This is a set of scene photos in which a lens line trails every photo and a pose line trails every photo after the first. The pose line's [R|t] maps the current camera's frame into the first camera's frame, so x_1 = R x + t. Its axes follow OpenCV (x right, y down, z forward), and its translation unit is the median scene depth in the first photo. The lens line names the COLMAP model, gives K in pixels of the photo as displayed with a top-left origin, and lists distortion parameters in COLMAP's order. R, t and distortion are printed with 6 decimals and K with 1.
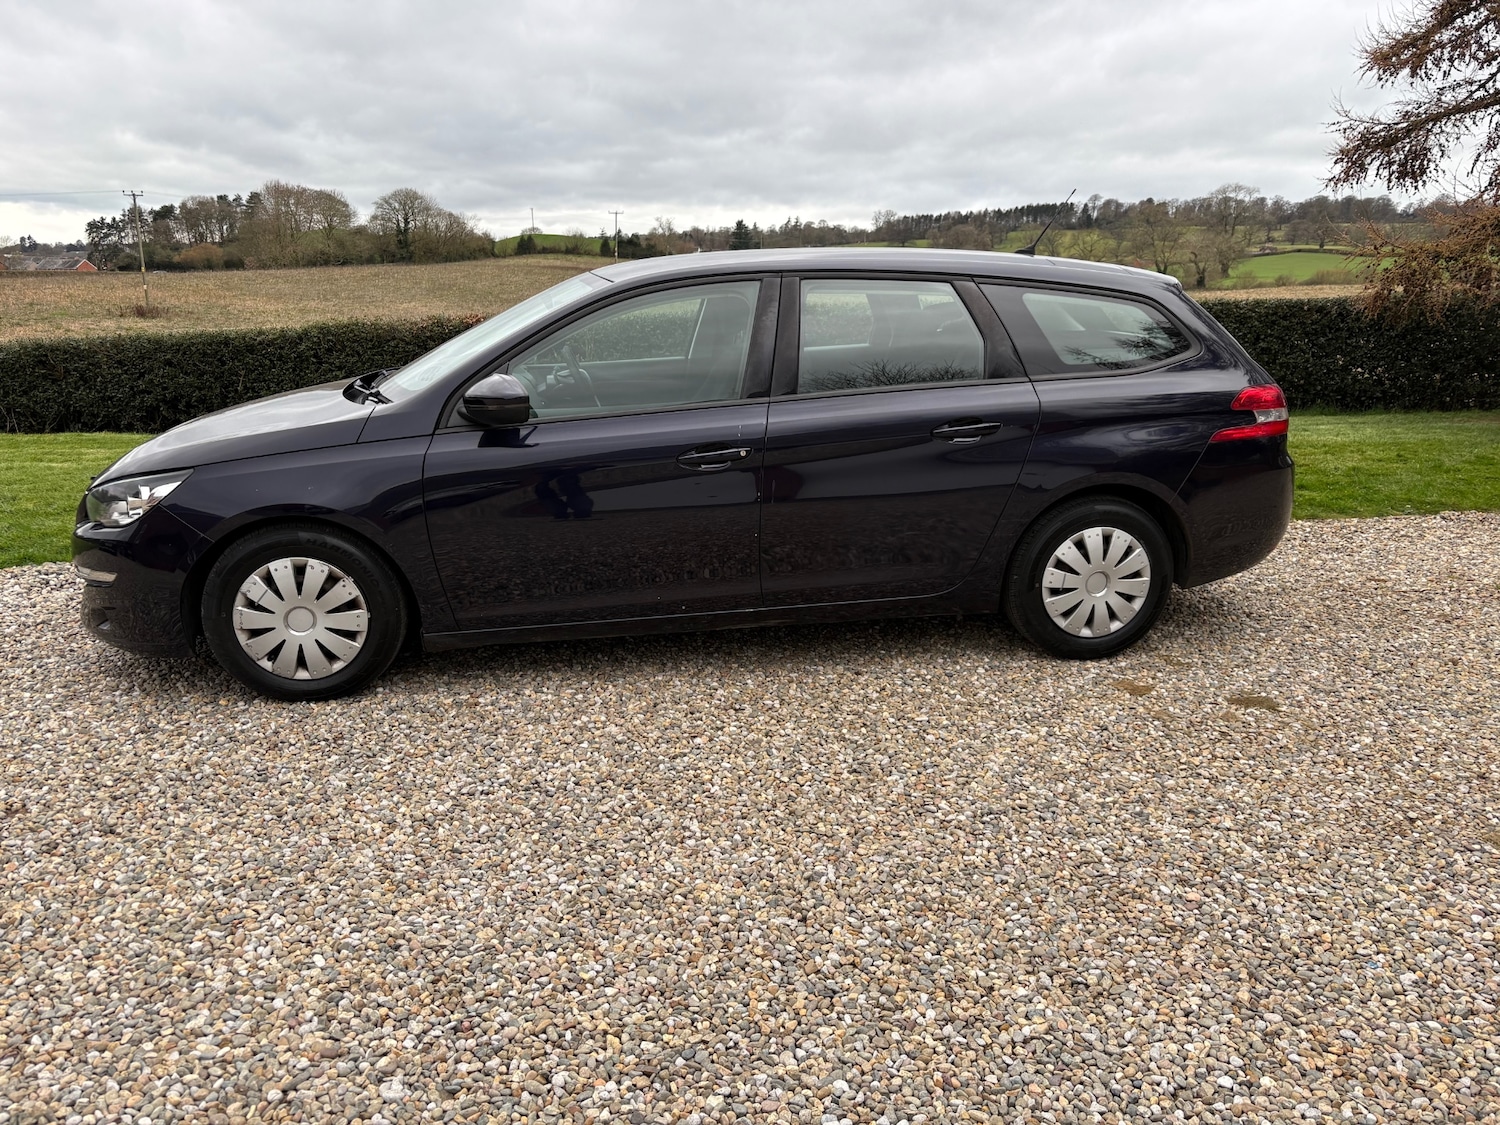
lens RADIAL K [[1556.2, 0, 750.0], [0, 1556.2, 562.5], [0, 0, 1]] dist [0.012038, 0.002433]
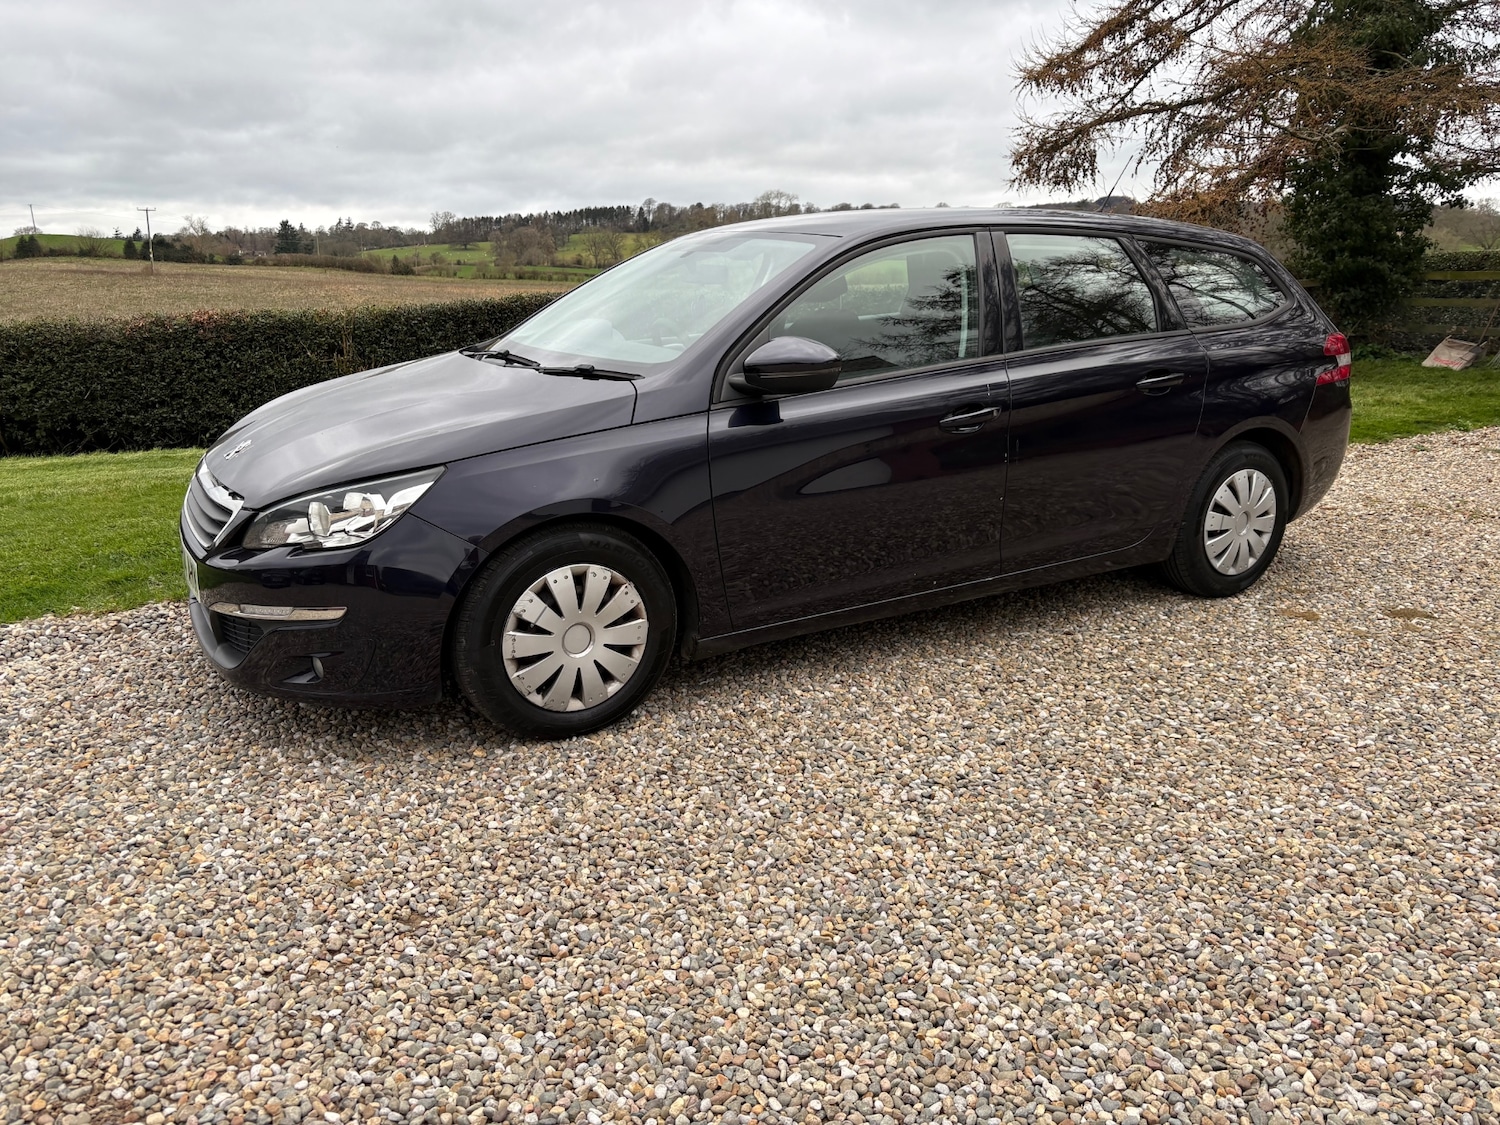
lens RADIAL K [[1516.1, 0, 750.0], [0, 1516.1, 522.8], [0, 0, 1]] dist [0.026542, -0.010160]
pose [[0.890661, -0.080228, 0.447534, -0.187209], [0.095891, 0.995314, -0.012411, -0.002085], [-0.444442, 0.053968, 0.894181, 0.075977]]
